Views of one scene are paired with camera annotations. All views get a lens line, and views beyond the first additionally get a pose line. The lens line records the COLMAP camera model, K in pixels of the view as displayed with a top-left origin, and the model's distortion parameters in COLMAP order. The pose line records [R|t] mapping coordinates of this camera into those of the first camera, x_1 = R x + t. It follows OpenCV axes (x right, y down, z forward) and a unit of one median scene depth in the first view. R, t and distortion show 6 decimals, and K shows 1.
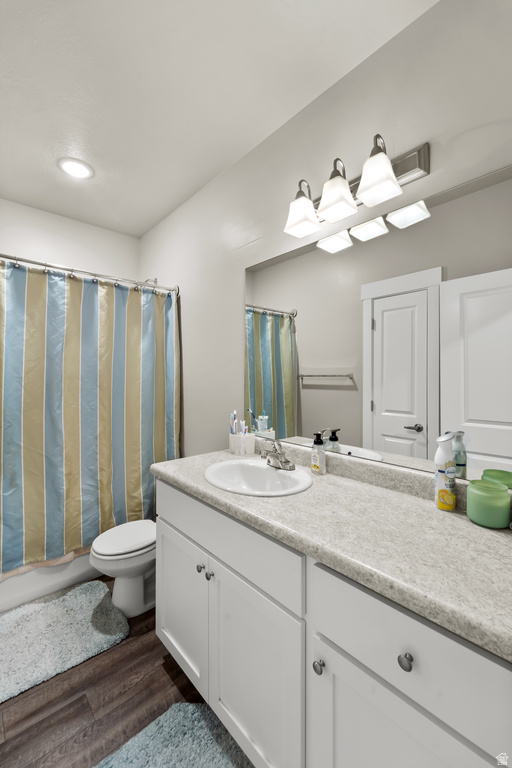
lens RADIAL K [[312.4, 0, 255.5], [0, 312.4, 375.7], [0, 0, 1]] dist [-0.000688, -0.000080]
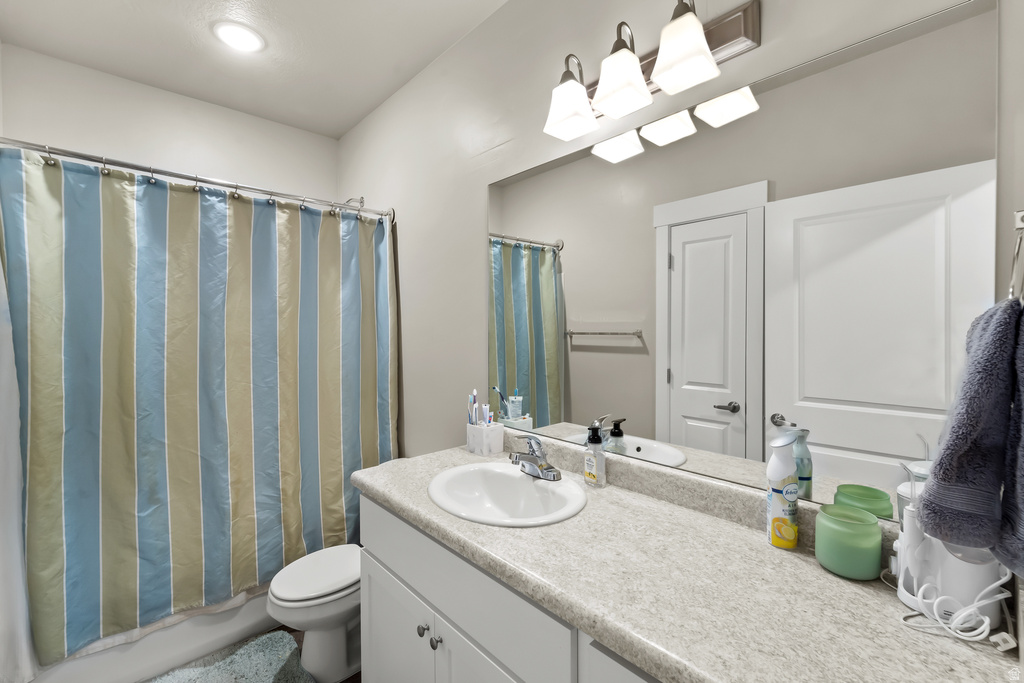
lens RADIAL K [[427.9, 0, 513.8], [0, 427.9, 335.4], [0, 0, 1]] dist [0.000332, -0.000263]
pose [[0.999864, -0.005937, 0.015378, 0.007202], [0.005662, 0.999825, 0.017821, -0.026668], [-0.015481, -0.017732, 0.999723, 0.047849]]
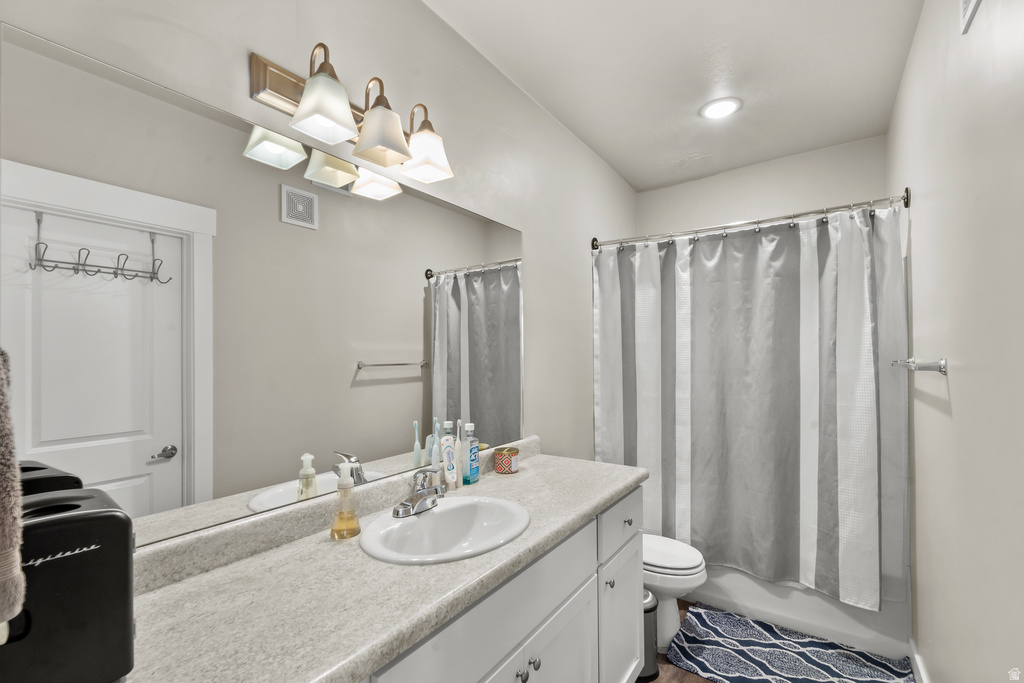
lens RADIAL K [[425.6, 0, 514.0], [0, 425.6, 354.6], [0, 0, 1]] dist [-0.000067, -0.000049]
pose [[-0.199921, 0.008696, 0.979773, -0.412359], [0.002341, 0.999962, -0.008397, -0.026804], [-0.979809, 0.000615, -0.199934, 0.481931]]
